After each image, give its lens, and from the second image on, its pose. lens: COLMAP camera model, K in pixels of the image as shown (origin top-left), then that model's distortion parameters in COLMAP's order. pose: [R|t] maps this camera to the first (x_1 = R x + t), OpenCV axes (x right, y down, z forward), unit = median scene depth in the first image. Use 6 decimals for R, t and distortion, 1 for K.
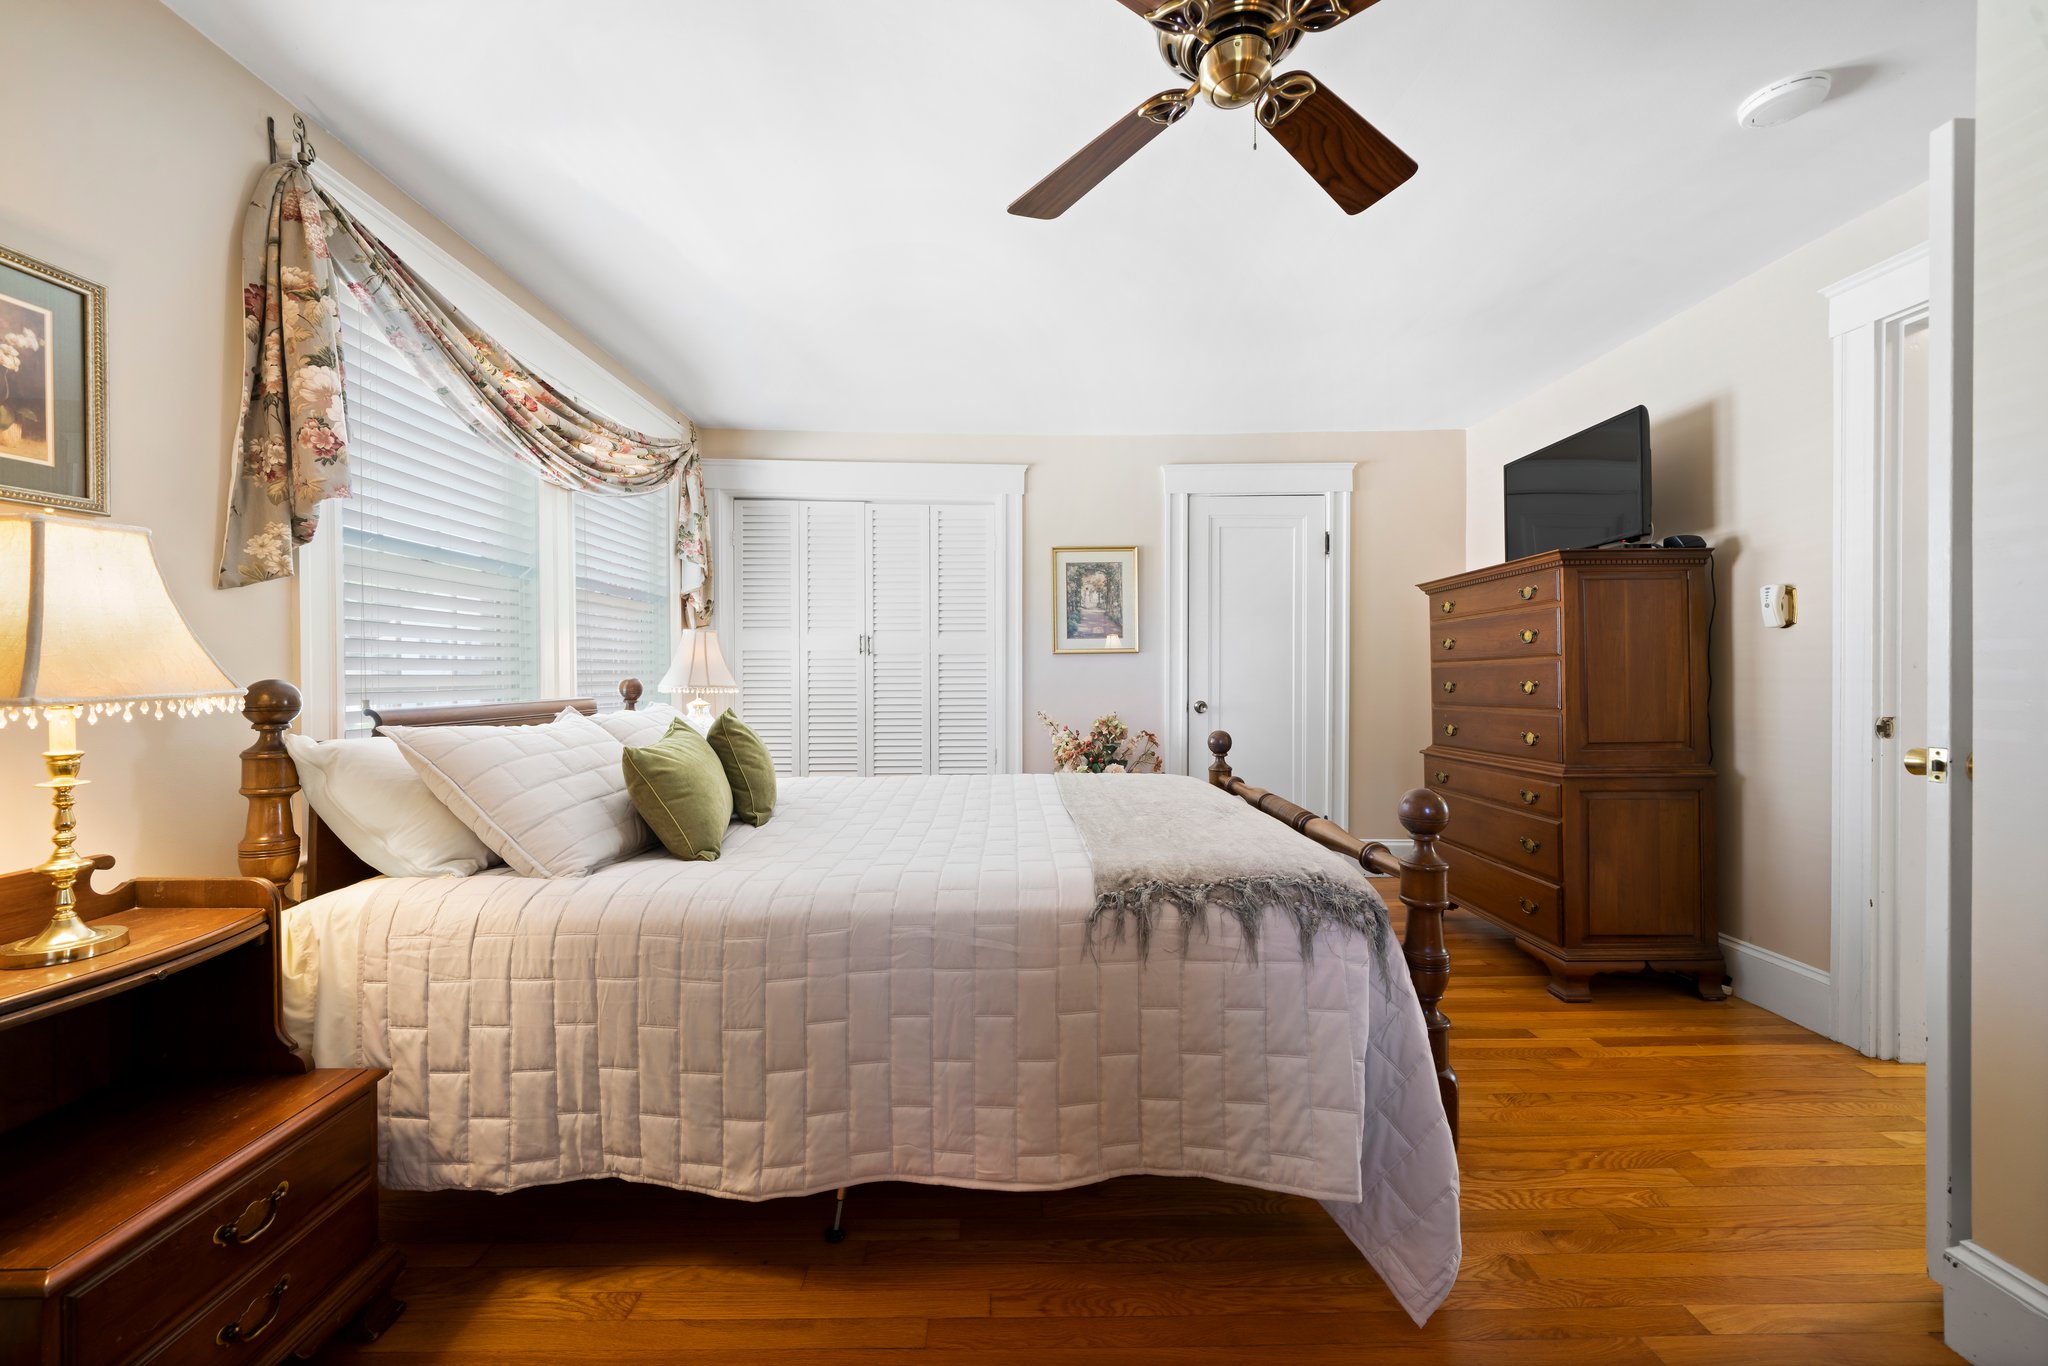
lens RADIAL K [[778.5, 0, 1016.2], [0, 778.5, 668.6], [0, 0, 1]] dist [-0.001270, -0.000187]
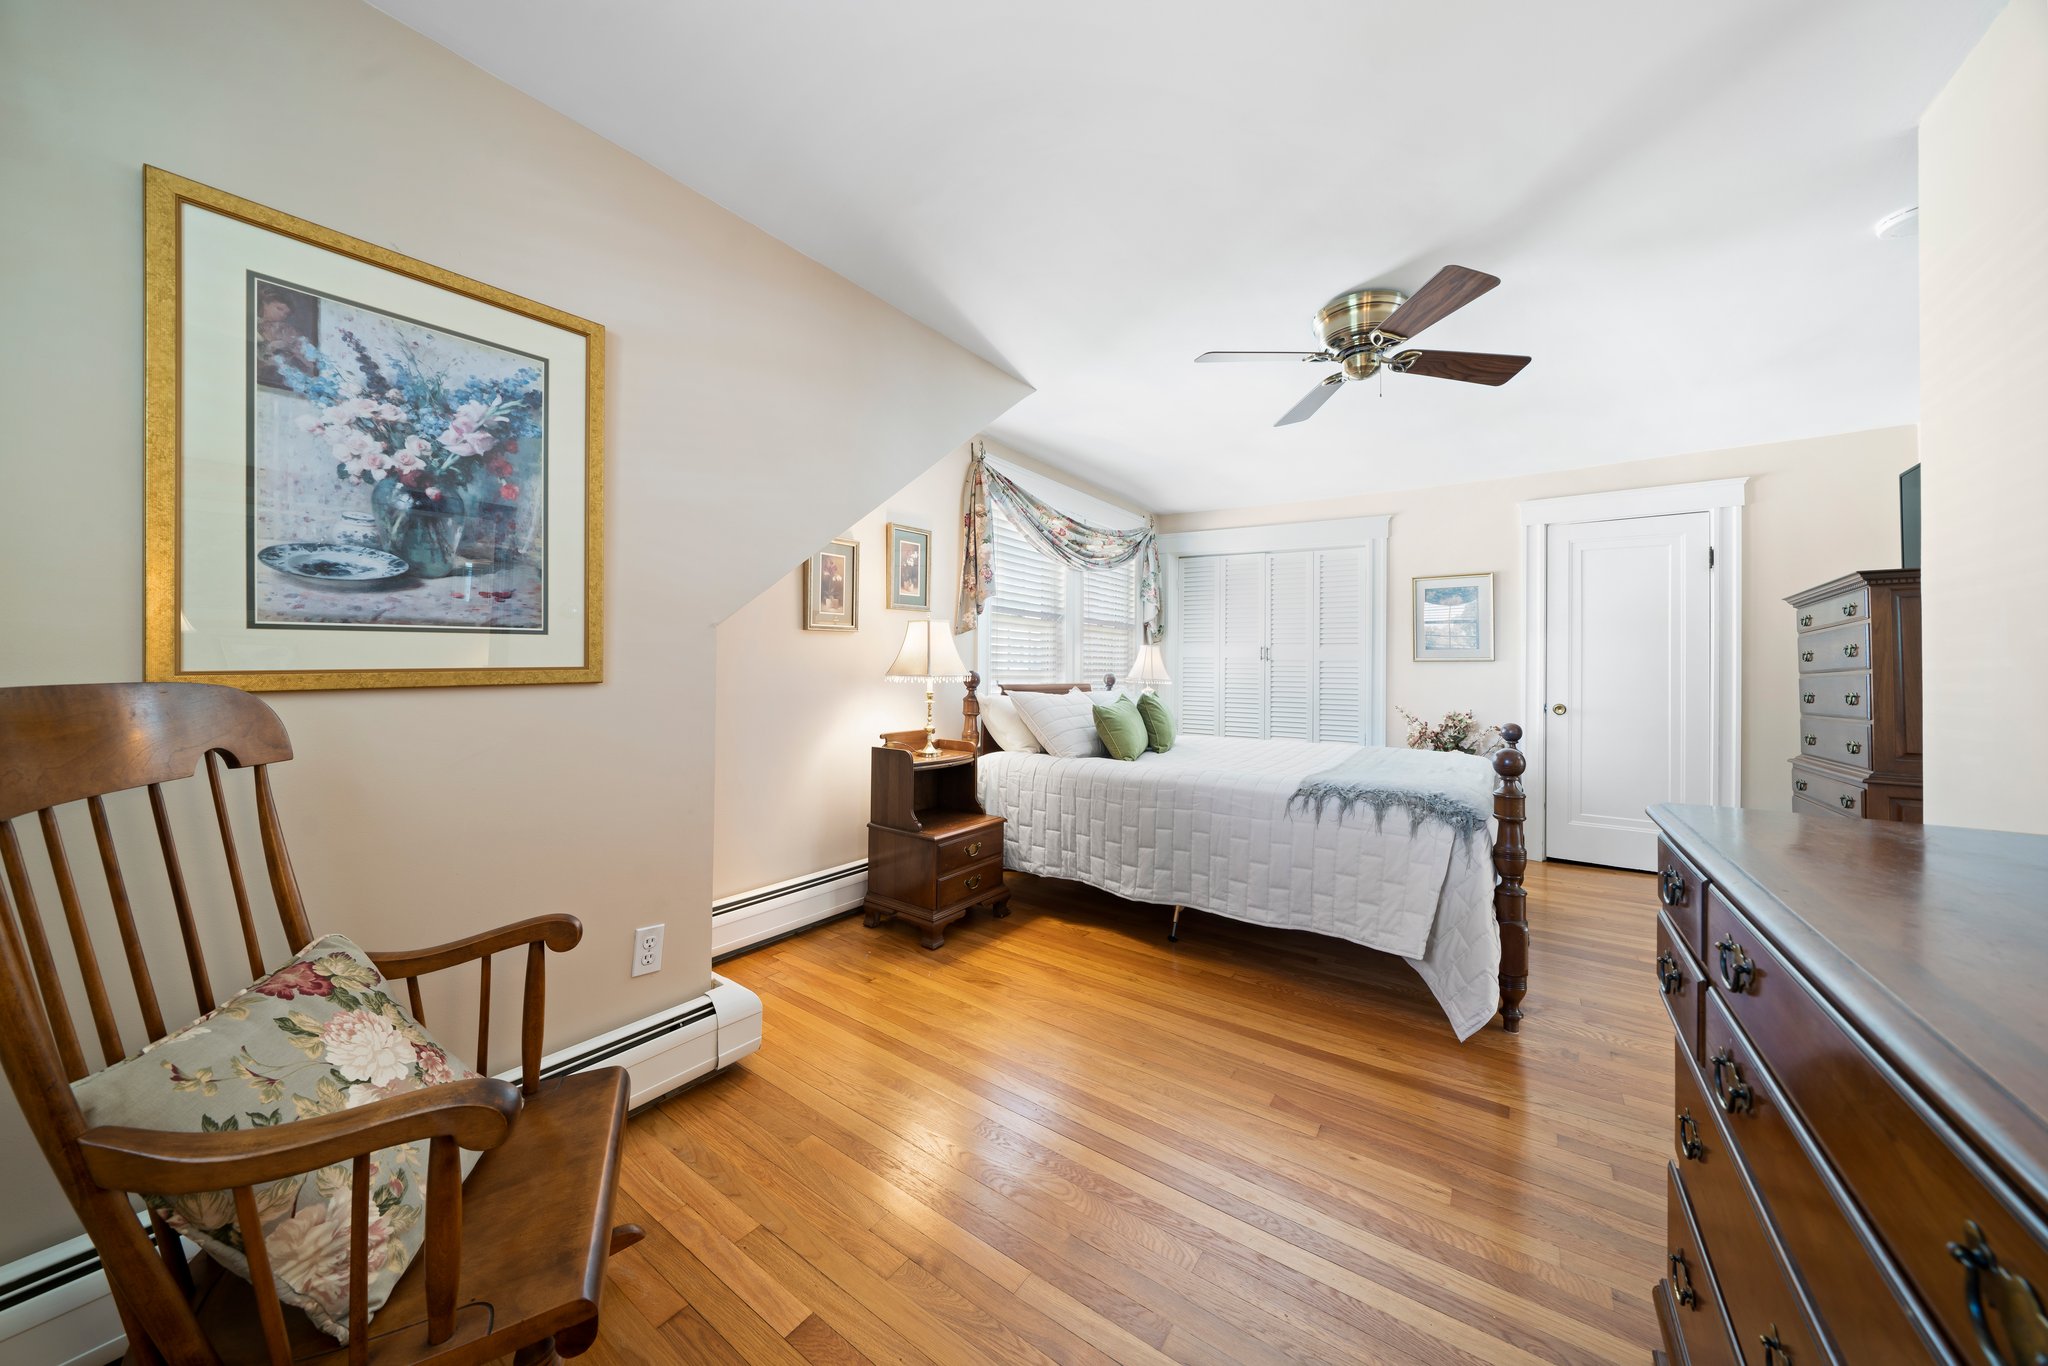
lens RADIAL K [[700.0, 0, 1015.6], [0, 700.0, 645.6], [0, 0, 1]] dist [-0.008299, 0.000202]
pose [[0.801270, -0.004081, -0.598289, 0.499027], [-0.016218, 0.999461, -0.028537, -0.004238], [0.598083, 0.032569, 0.800772, -0.706256]]
